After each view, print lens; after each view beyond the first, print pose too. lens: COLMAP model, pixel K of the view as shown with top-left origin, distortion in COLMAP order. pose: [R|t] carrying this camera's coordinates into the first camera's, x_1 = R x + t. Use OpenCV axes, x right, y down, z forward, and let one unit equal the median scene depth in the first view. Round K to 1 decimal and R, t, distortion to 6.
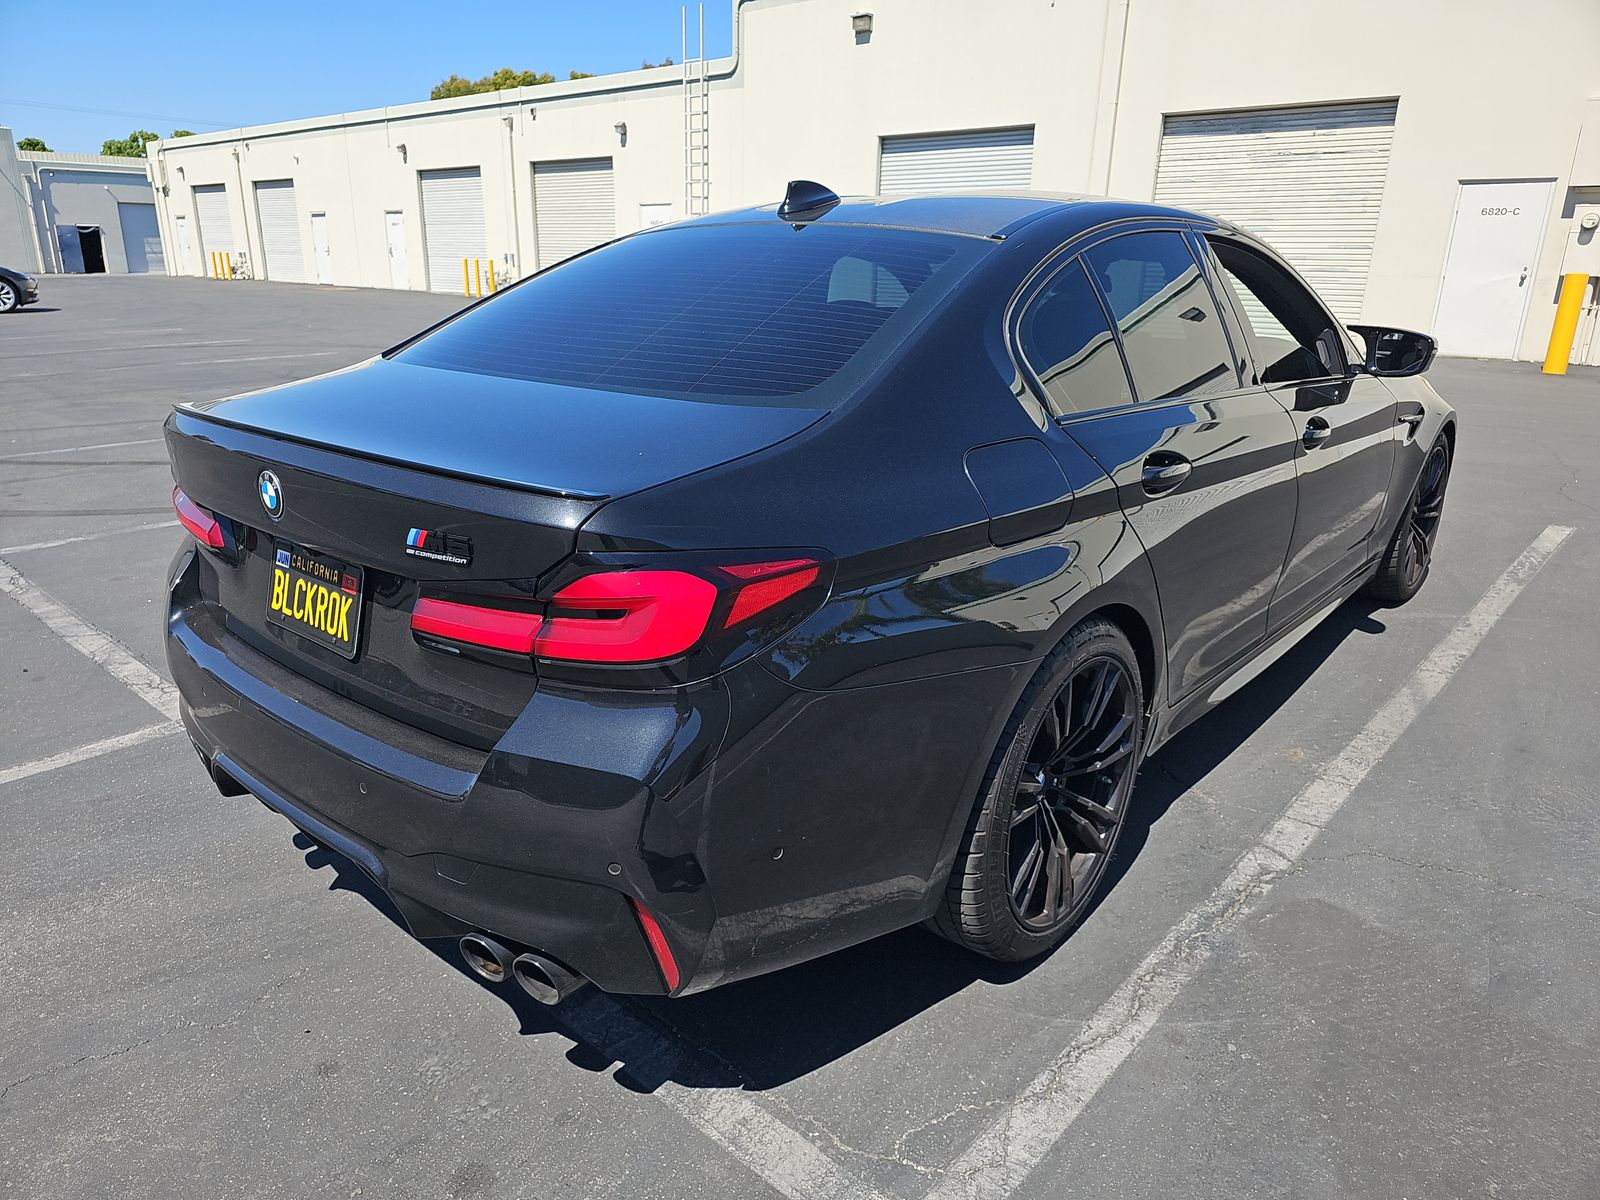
lens RADIAL K [[1110.5, 0, 759.7], [0, 1110.5, 608.9], [0, 0, 1]] dist [0.045522, -0.041118]
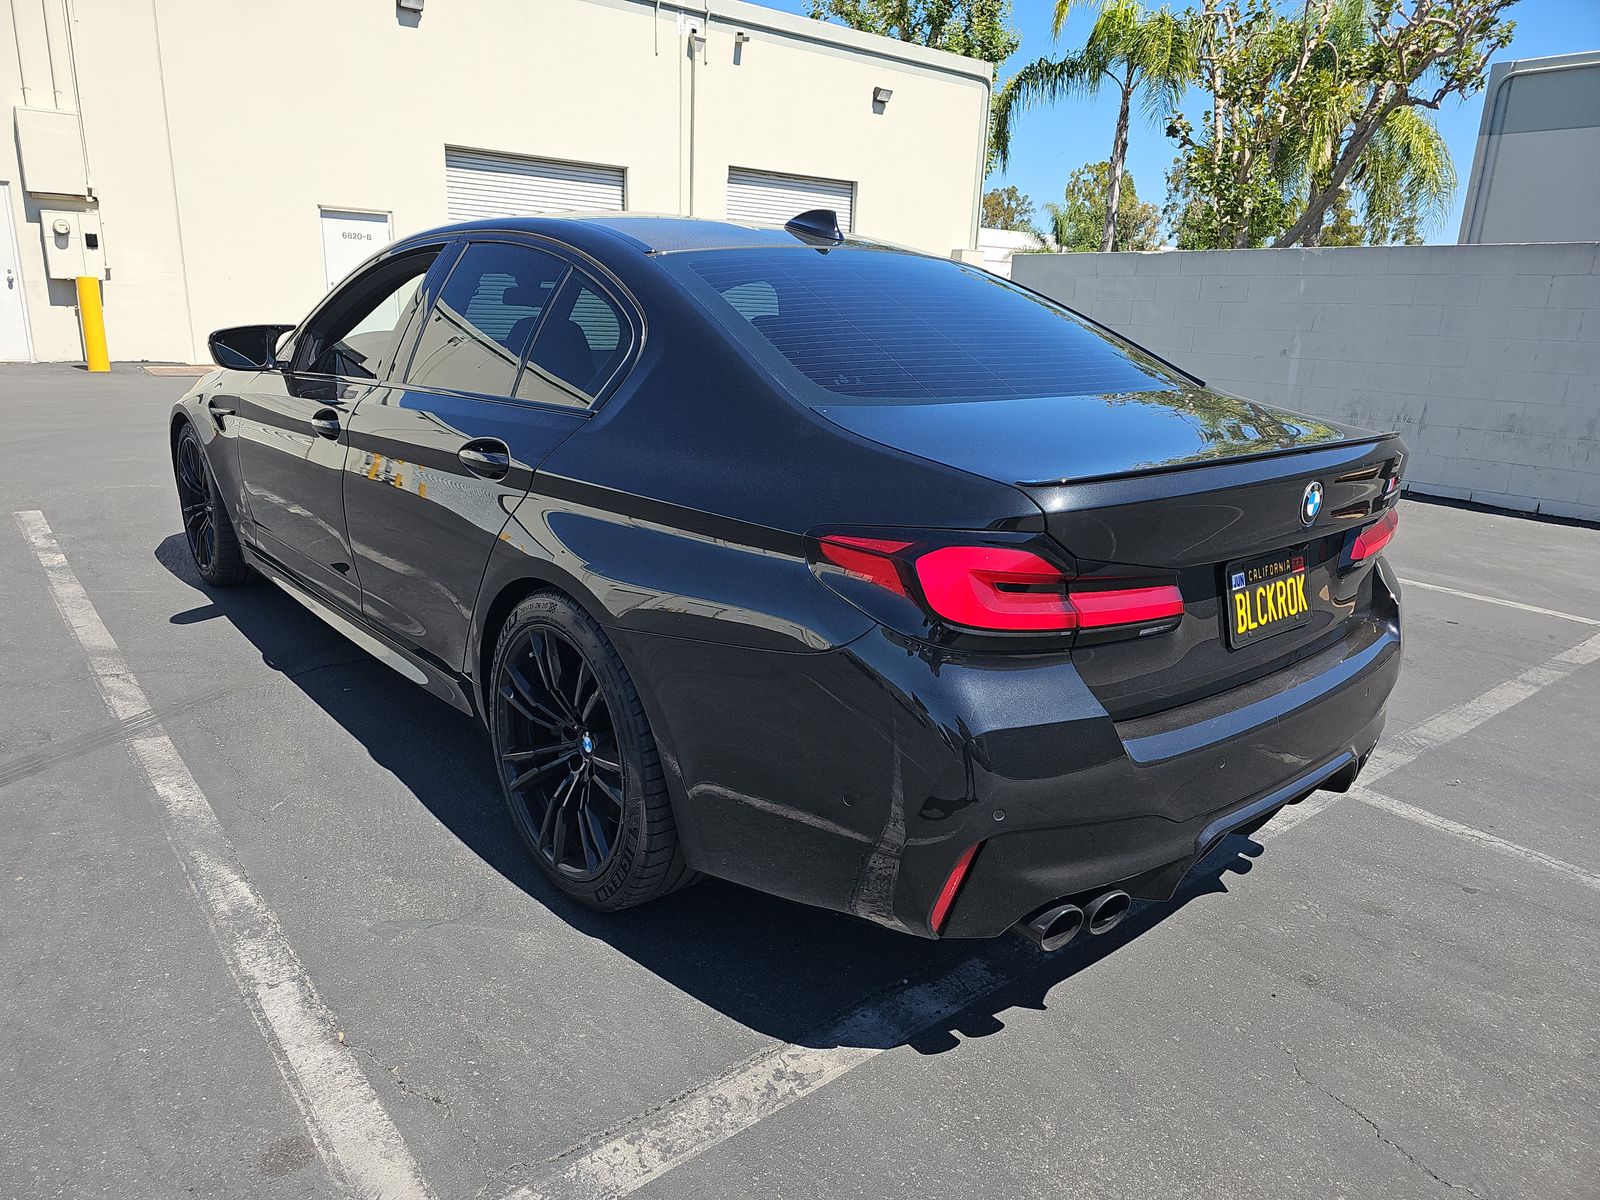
lens RADIAL K [[1093.7, 0, 800.0], [0, 1093.7, 600.0], [0, 0, 1]] dist [0.063914, -0.055102]
pose [[0.117390, -0.273415, 0.954706, -1.459715], [0.275432, 0.932602, 0.233218, -0.379562], [-0.954126, 0.235579, 0.184786, 1.215531]]
